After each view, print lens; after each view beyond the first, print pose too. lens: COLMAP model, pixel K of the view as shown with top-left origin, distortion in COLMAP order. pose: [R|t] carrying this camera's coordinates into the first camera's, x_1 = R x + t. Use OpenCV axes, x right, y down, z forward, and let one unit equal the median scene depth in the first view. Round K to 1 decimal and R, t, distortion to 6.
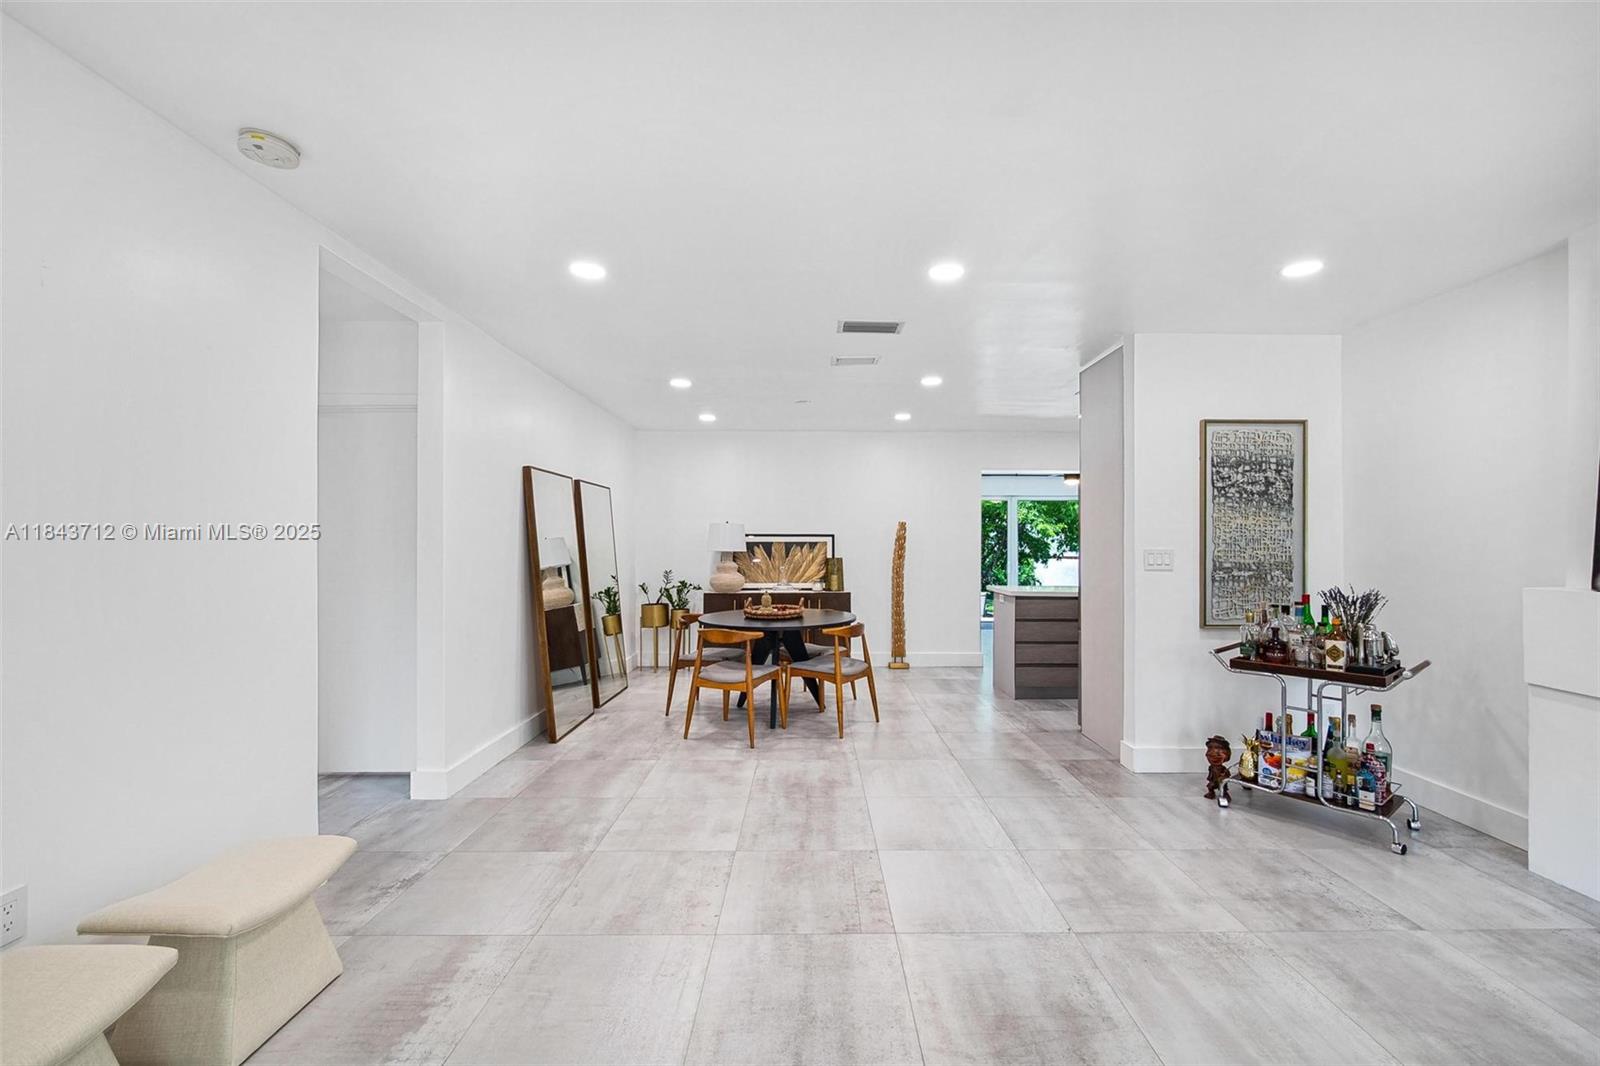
lens RADIAL K [[666.8, 0, 823.6], [0, 666.8, 546.2], [0, 0, 1]] dist [-0.002294, -0.000225]
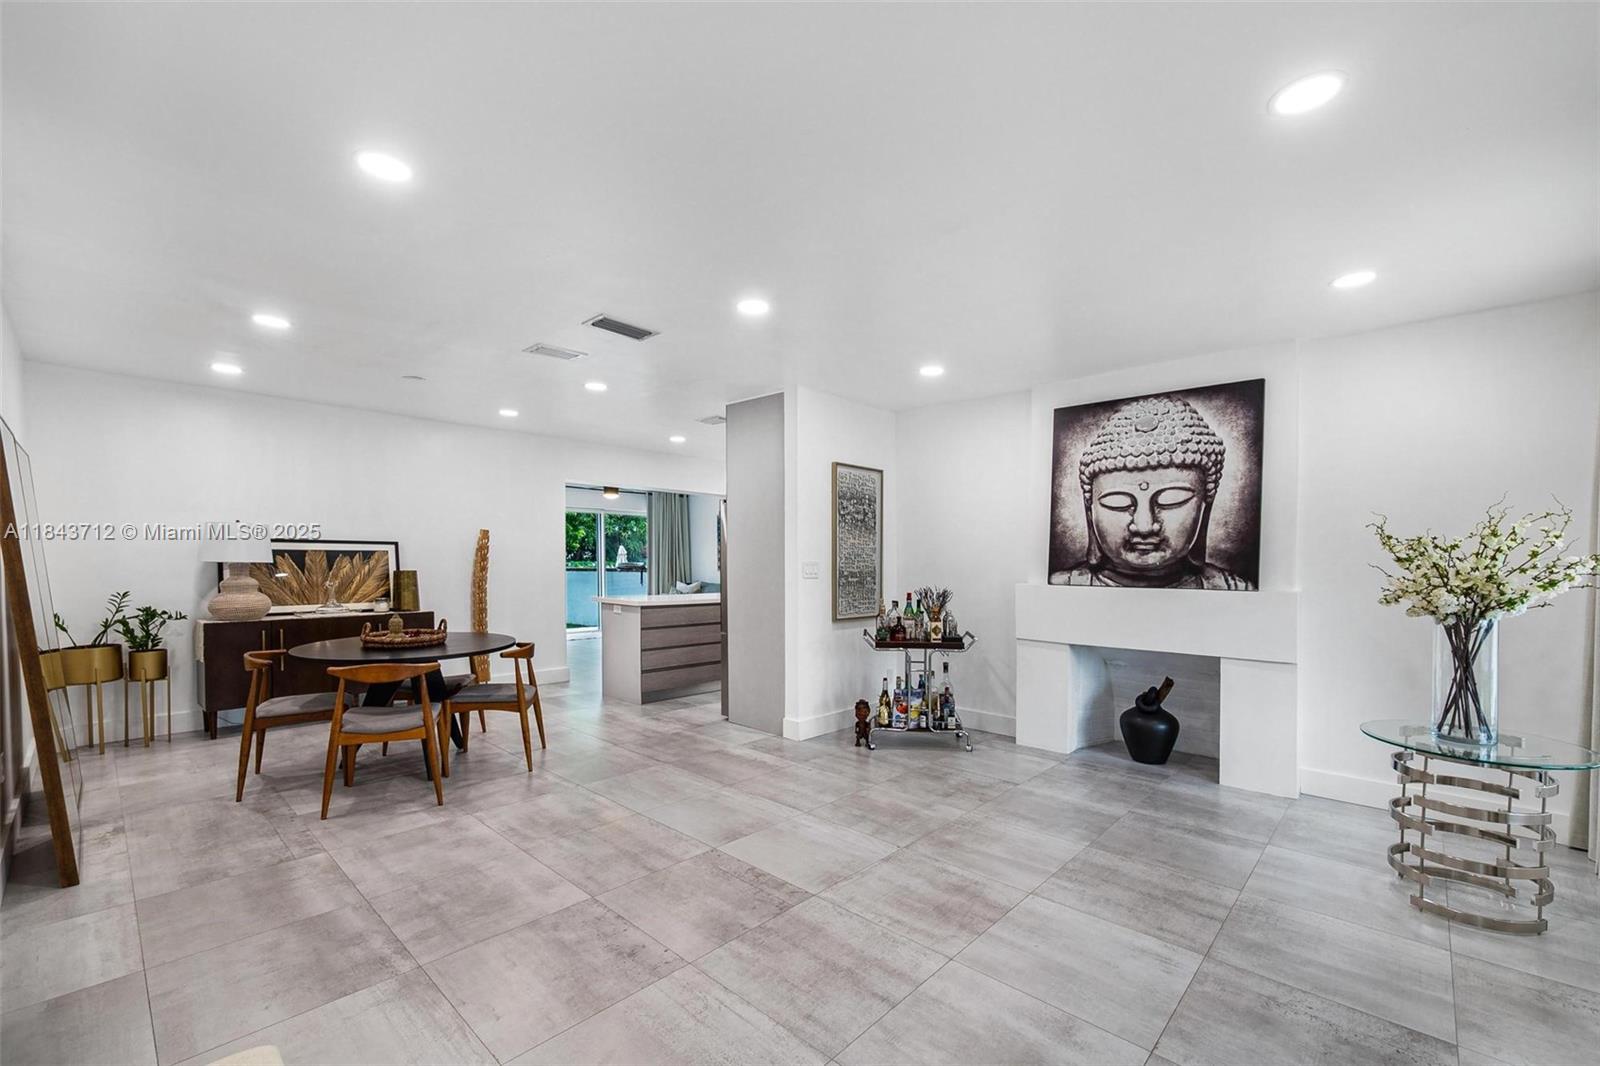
lens RADIAL K [[676.9, 0, 809.7], [0, 676.9, 562.6], [0, 0, 1]] dist [-0.006953, 0.000928]
pose [[0.684095, 0.000844, 0.729392, -0.436366], [-0.006574, 0.999966, 0.005009, 0.000463], [-0.729363, -0.008222, 0.684077, 0.124083]]
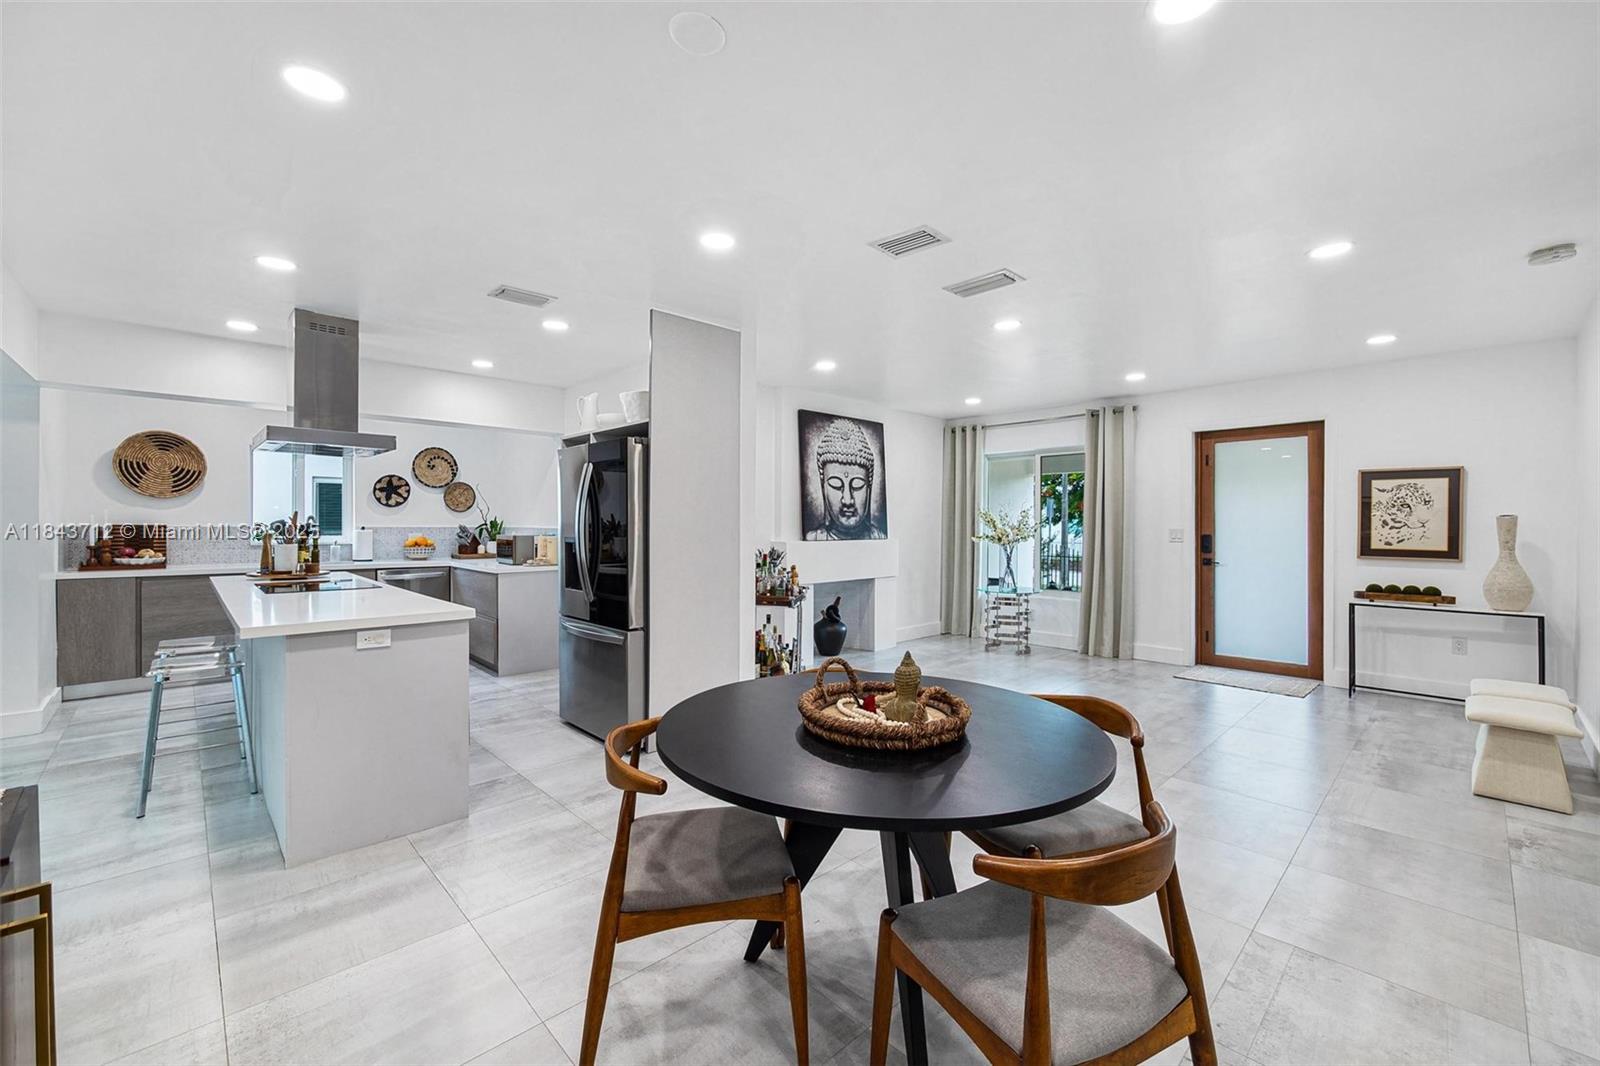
lens RADIAL K [[635.9, 0, 826.8], [0, 635.9, 519.8], [0, 0, 1]] dist [-0.001739, -0.000363]
pose [[-0.695016, -0.001838, 0.718992, -0.387030], [-0.004403, 0.999989, -0.001700, -0.004814], [-0.718981, -0.004348, -0.695016, 1.657526]]
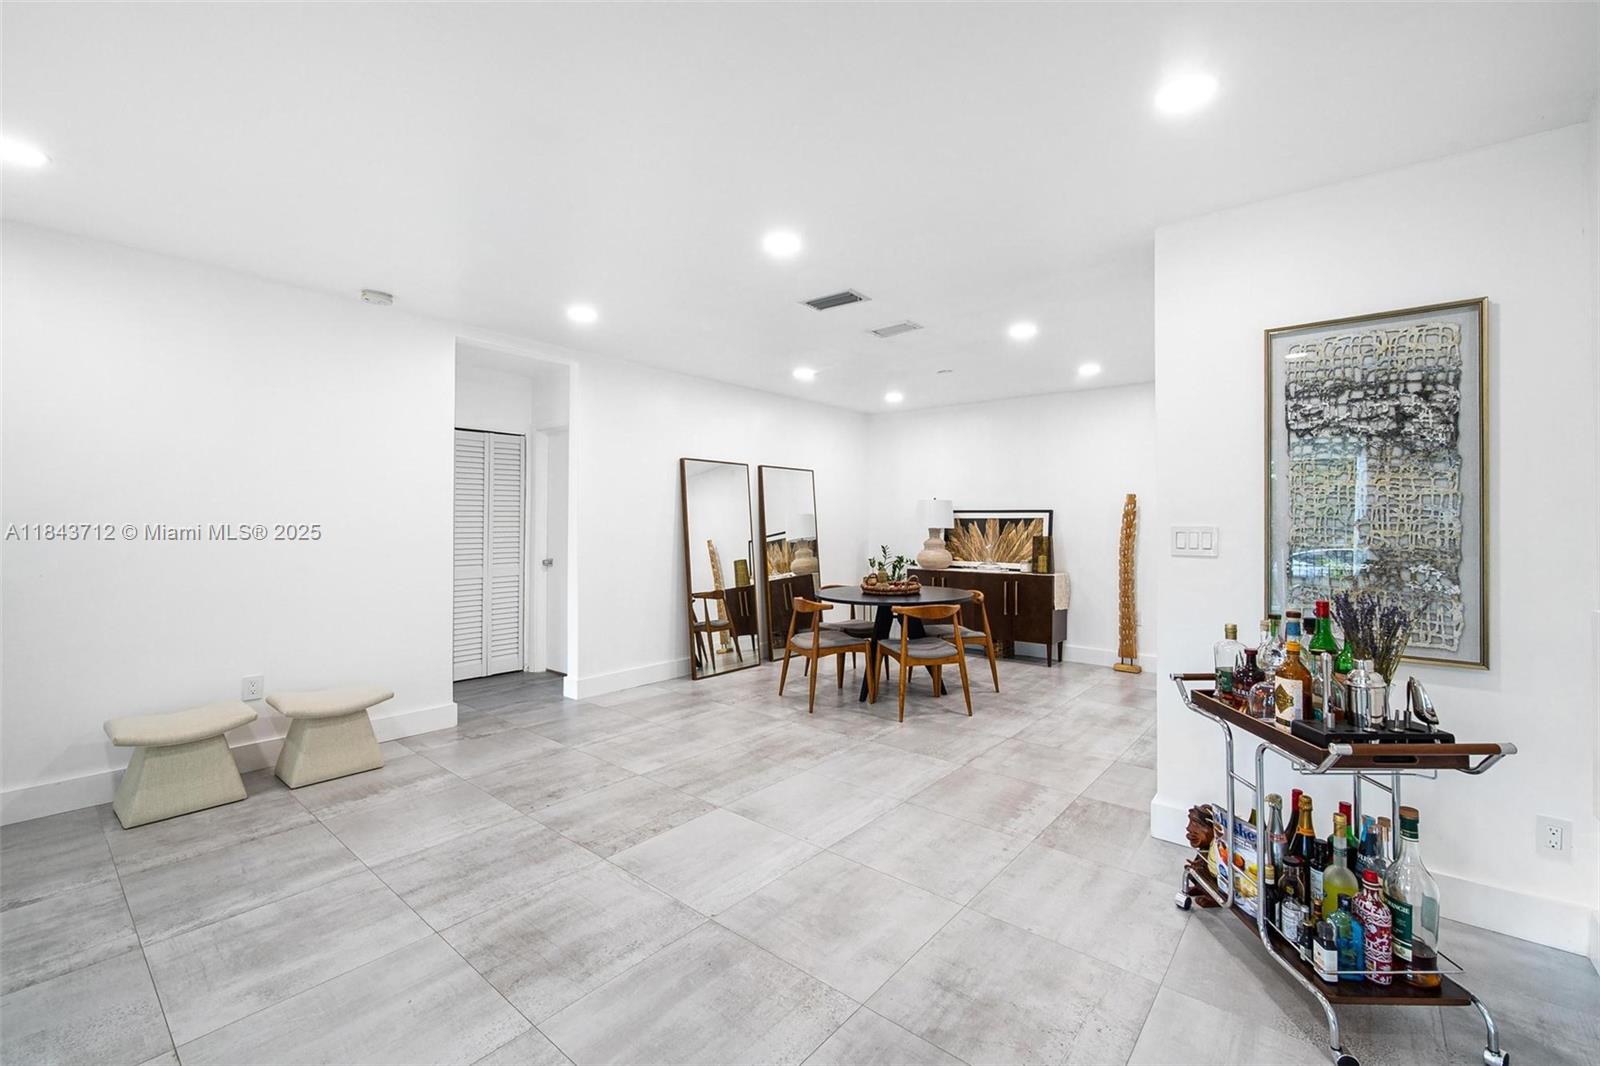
lens RADIAL K [[680.9, 0, 820.9], [0, 680.9, 522.1], [0, 0, 1]] dist [-0.002965, 0.000125]
pose [[0.761526, 0.002025, -0.648132, 0.665931], [-0.004314, 0.999989, -0.001945, 0.002925], [0.648120, 0.004278, 0.761526, 0.204413]]
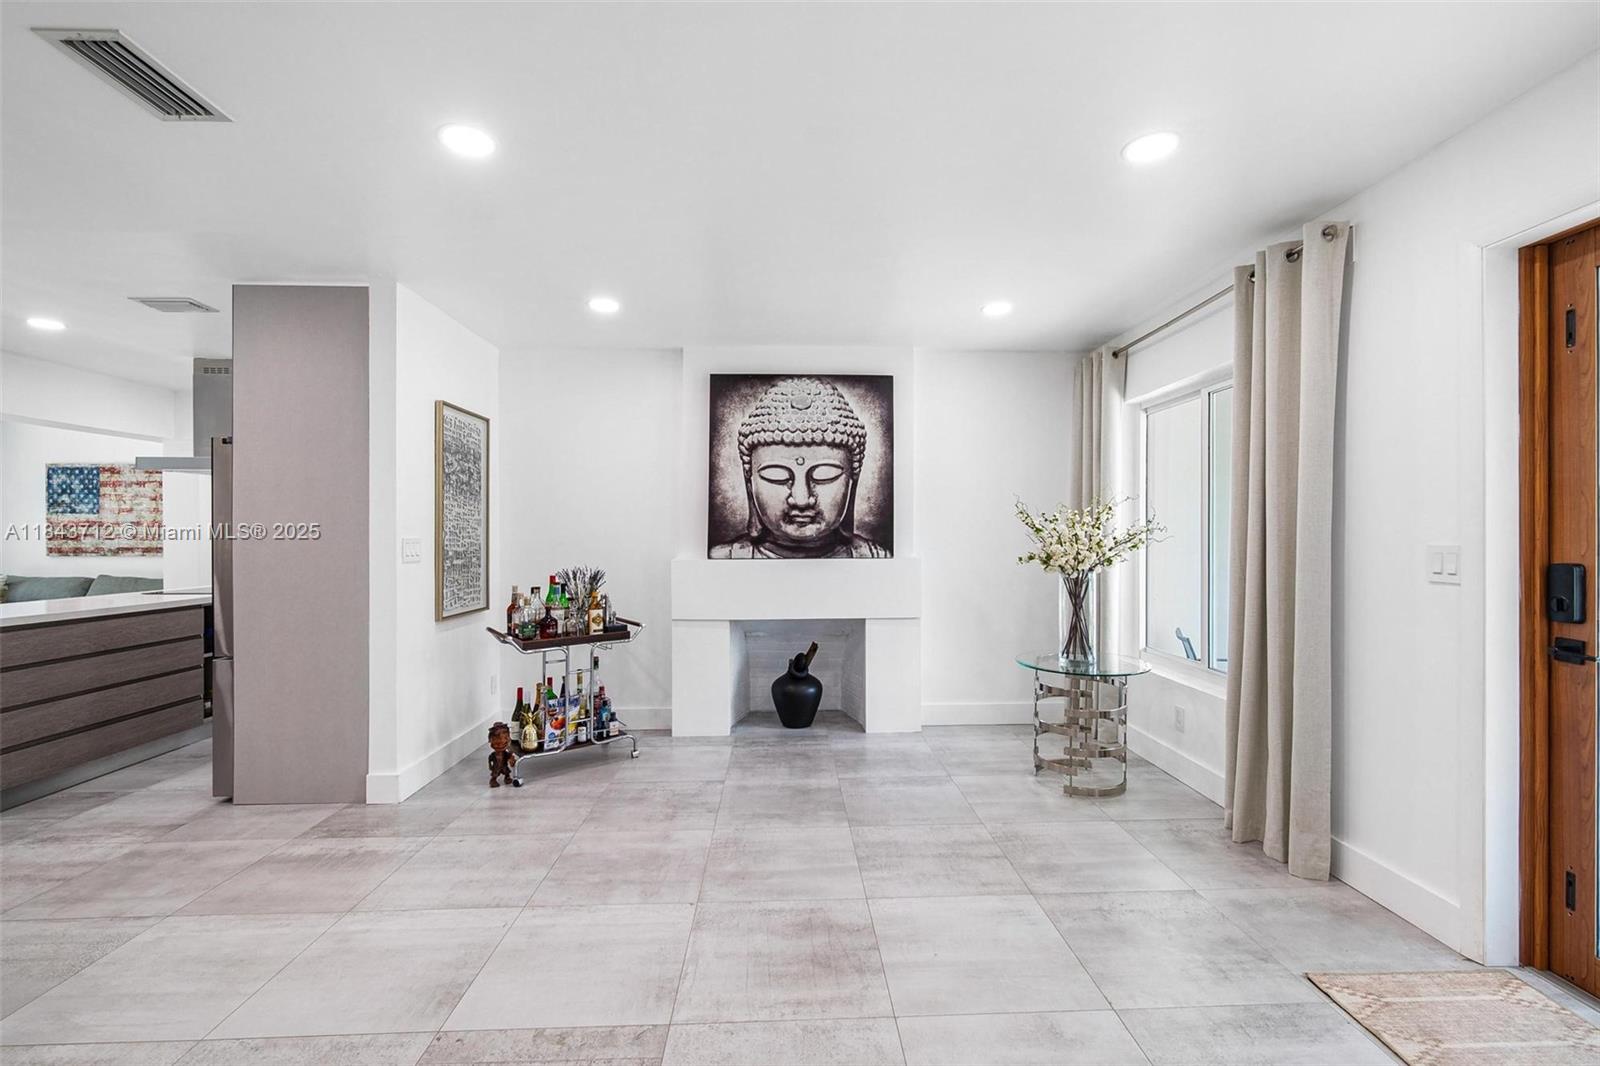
lens RADIAL K [[680.9, 0, 820.9], [0, 680.9, 522.1], [0, 0, 1]] dist [-0.002965, 0.000125]
pose [[-0.039110, 0.015794, 0.999110, -0.415118], [0.002711, 0.999873, -0.015699, -0.000467], [-0.999231, 0.002095, -0.039148, 0.495967]]
